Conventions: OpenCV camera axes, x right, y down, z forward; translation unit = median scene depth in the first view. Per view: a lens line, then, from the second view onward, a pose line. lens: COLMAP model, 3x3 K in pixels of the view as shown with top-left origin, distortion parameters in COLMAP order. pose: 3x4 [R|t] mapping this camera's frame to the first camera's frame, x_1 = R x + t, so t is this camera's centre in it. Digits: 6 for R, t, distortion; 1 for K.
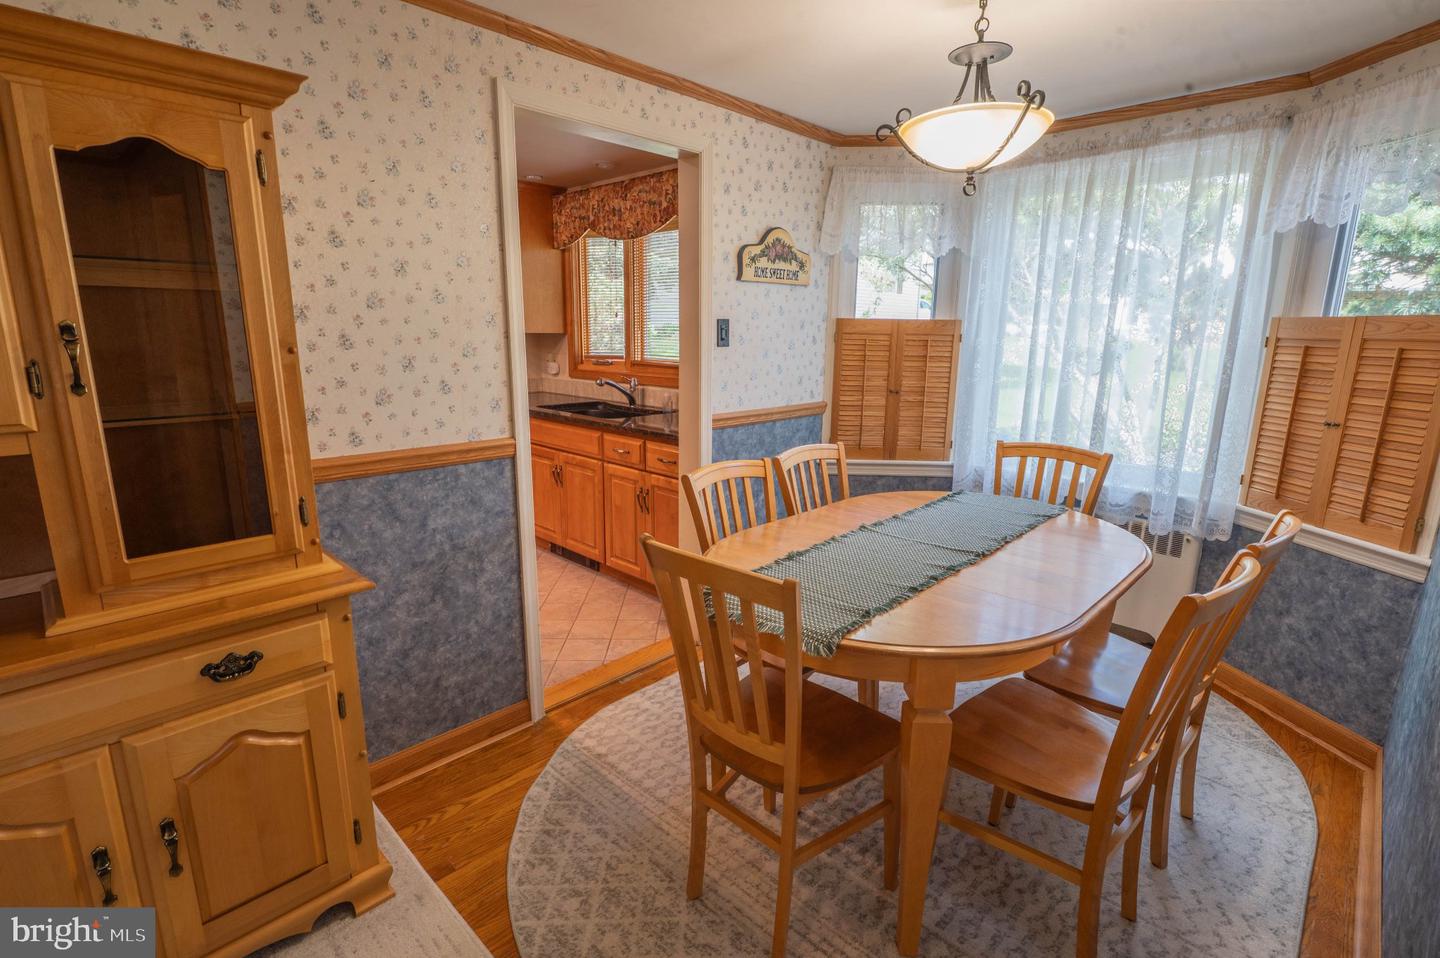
lens RADIAL K [[686.7, 0, 714.5], [0, 686.7, 480.1], [0, 0, 1]] dist [-0.012626, -0.001237]
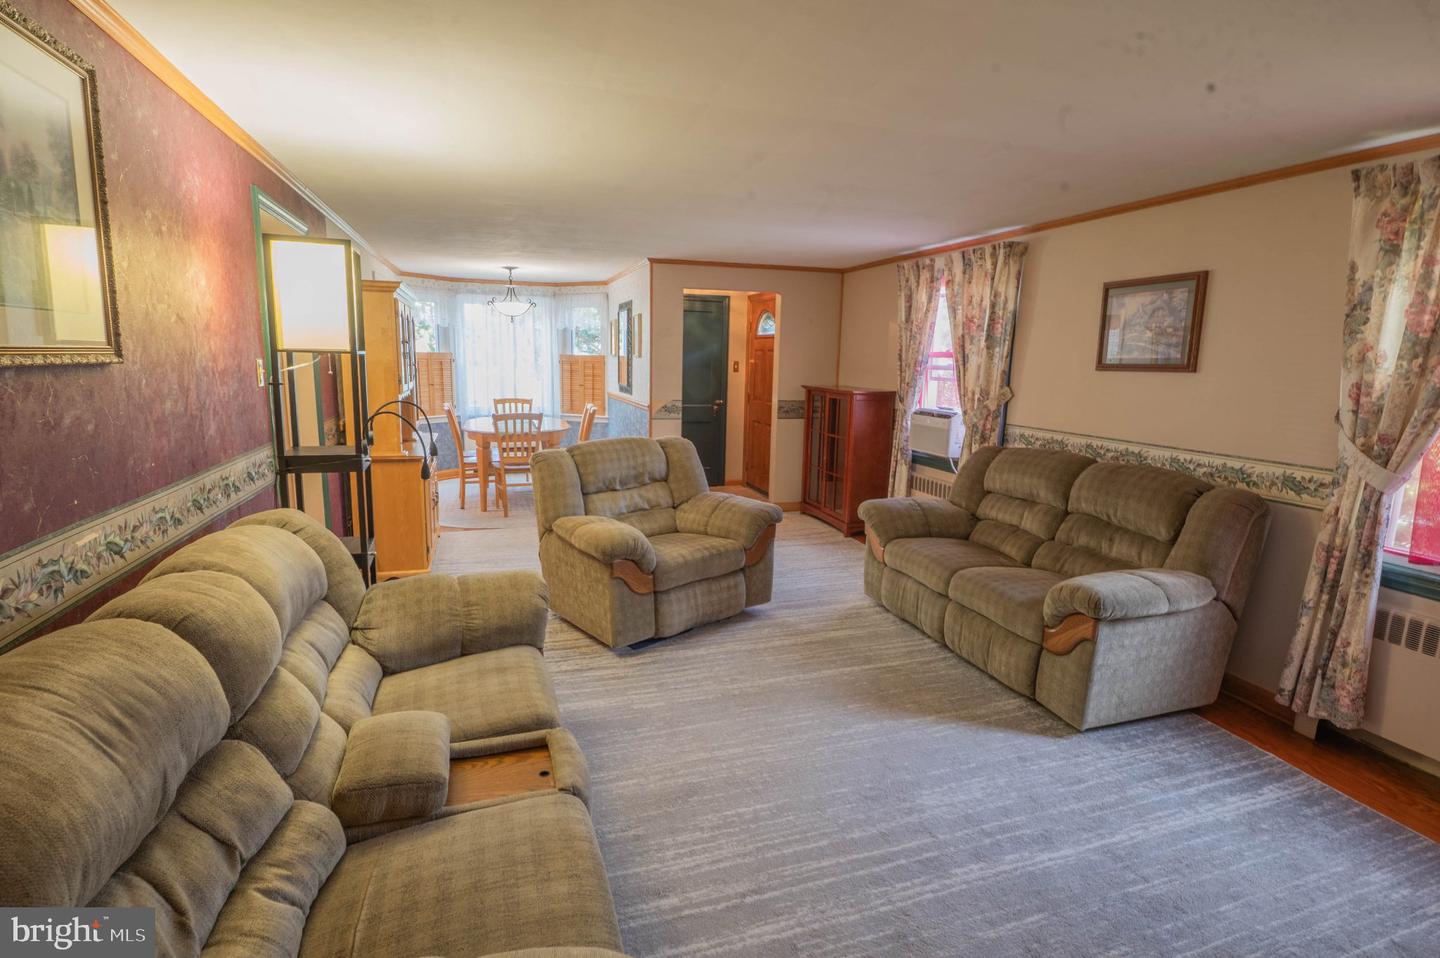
lens RADIAL K [[686.7, 0, 716.6], [0, 686.7, 474.6], [0, 0, 1]] dist [-0.012626, -0.001237]
pose [[0.451830, -0.149561, 0.879478, -1.776533], [0.180855, 0.980732, 0.073866, 0.214692], [-0.873579, 0.125683, 0.470173, -1.112245]]
